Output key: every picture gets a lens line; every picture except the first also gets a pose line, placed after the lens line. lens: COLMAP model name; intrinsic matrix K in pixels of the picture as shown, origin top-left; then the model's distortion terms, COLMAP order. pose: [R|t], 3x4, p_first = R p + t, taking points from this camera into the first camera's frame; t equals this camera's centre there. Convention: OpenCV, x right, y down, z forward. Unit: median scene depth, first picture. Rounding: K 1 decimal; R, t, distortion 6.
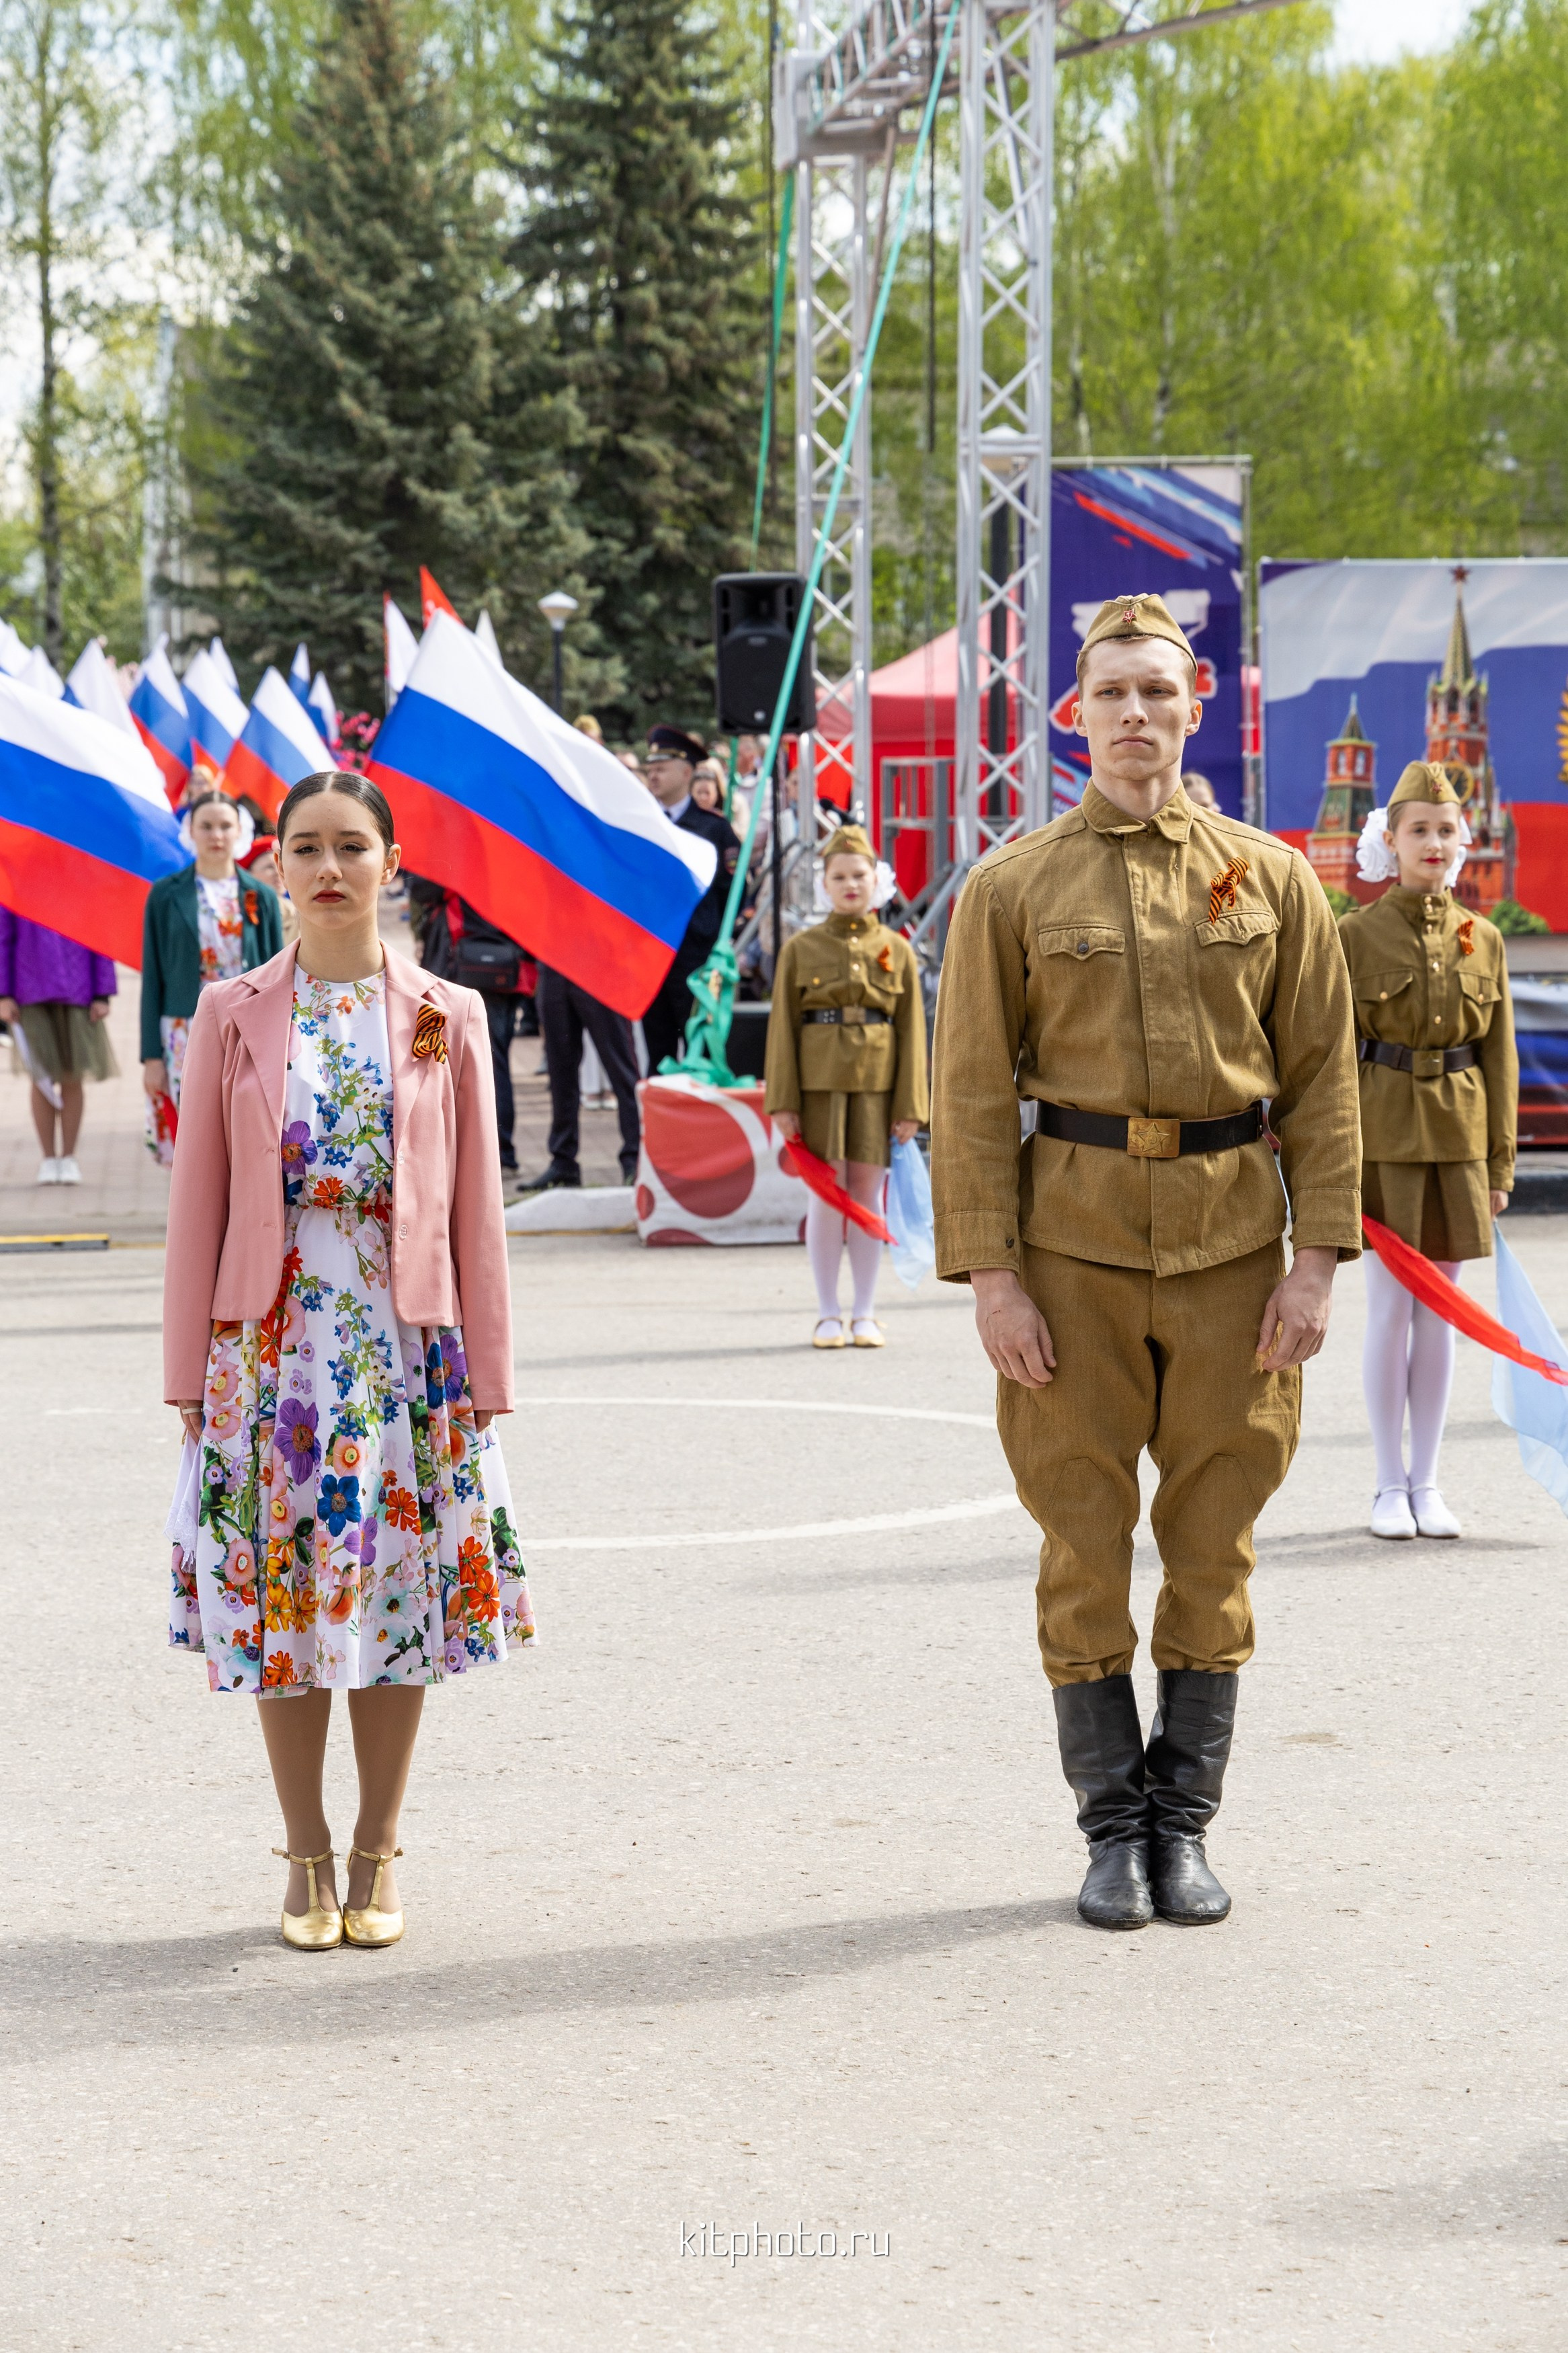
lens RADIAL K [[5413.0, 0, 784.0], [0, 5413.0, 1176.5], [0, 0, 1]] dist [0.047644, 0.937771]
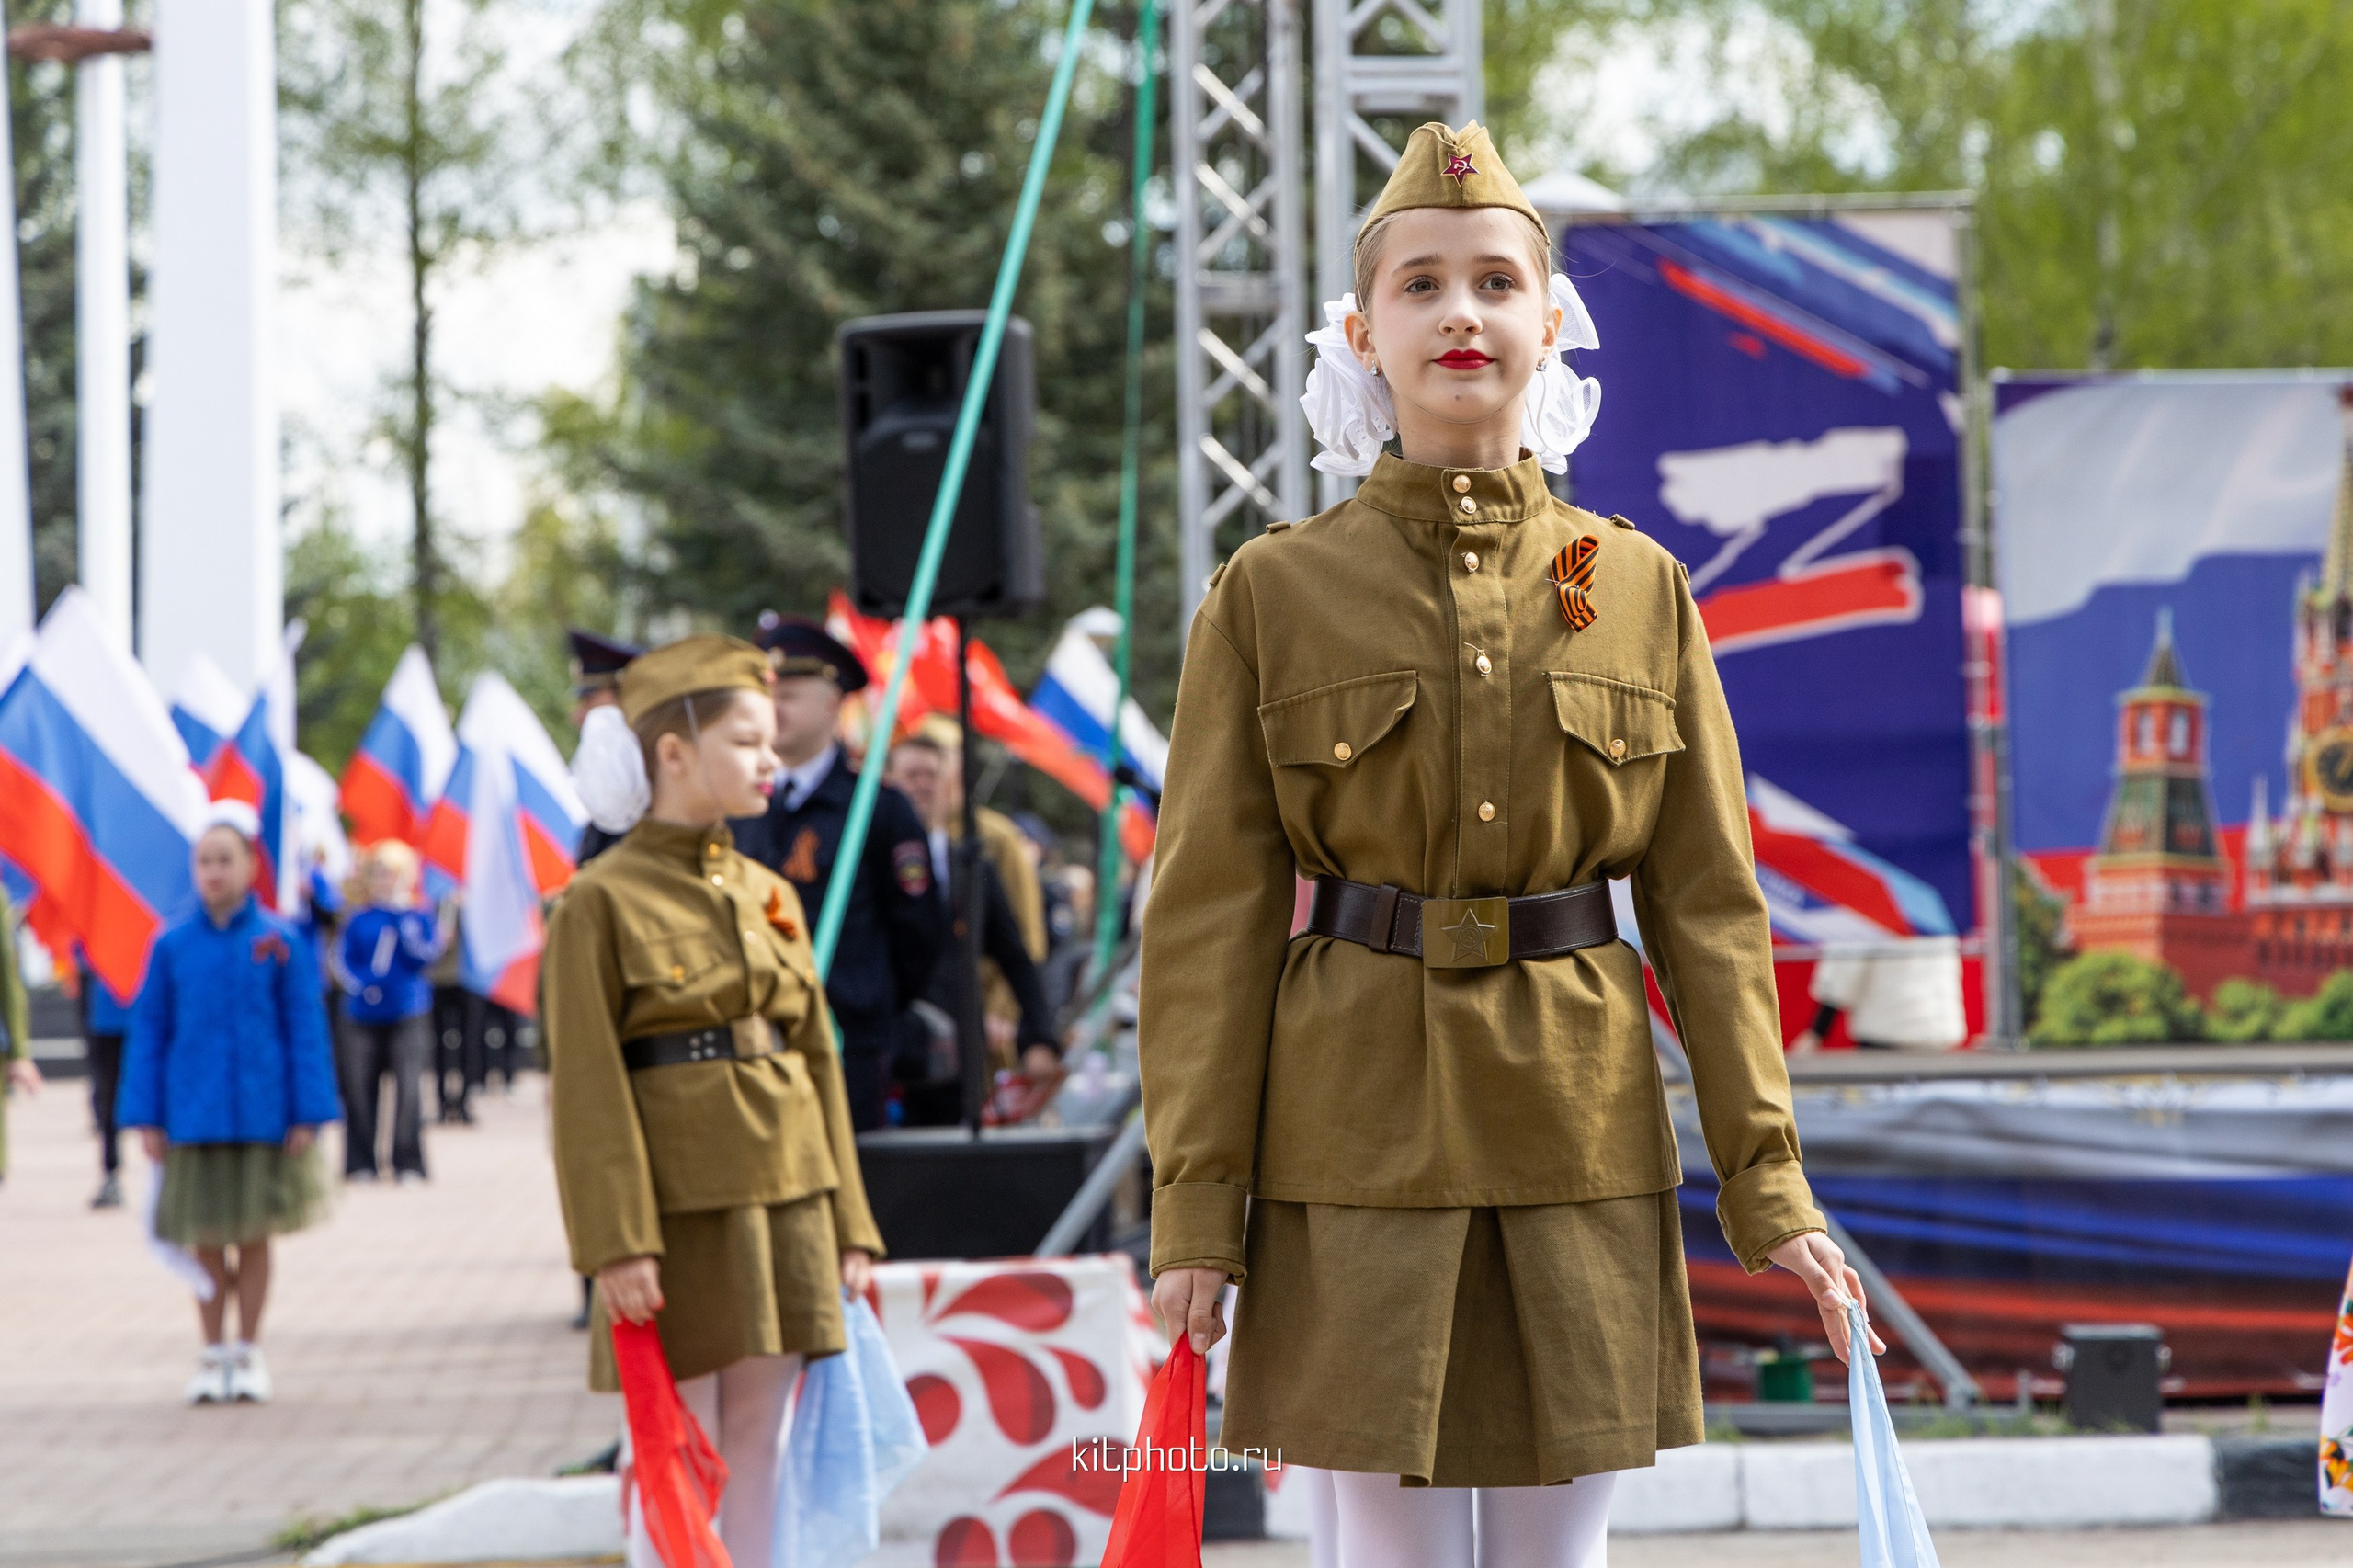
lens RADIAL K [[7240.9, 0, 1395.1], [0, 7240.9, 784.6], [0, 0, 1]] dist [-0.660782, 20.527976]
pose [[0.998121, -0.013343, -0.059810, 0.069973], [0.006671, 0.993865, -0.110397, 0.010773], [0.060916, 0.109790, 0.992086, 0.257281]]
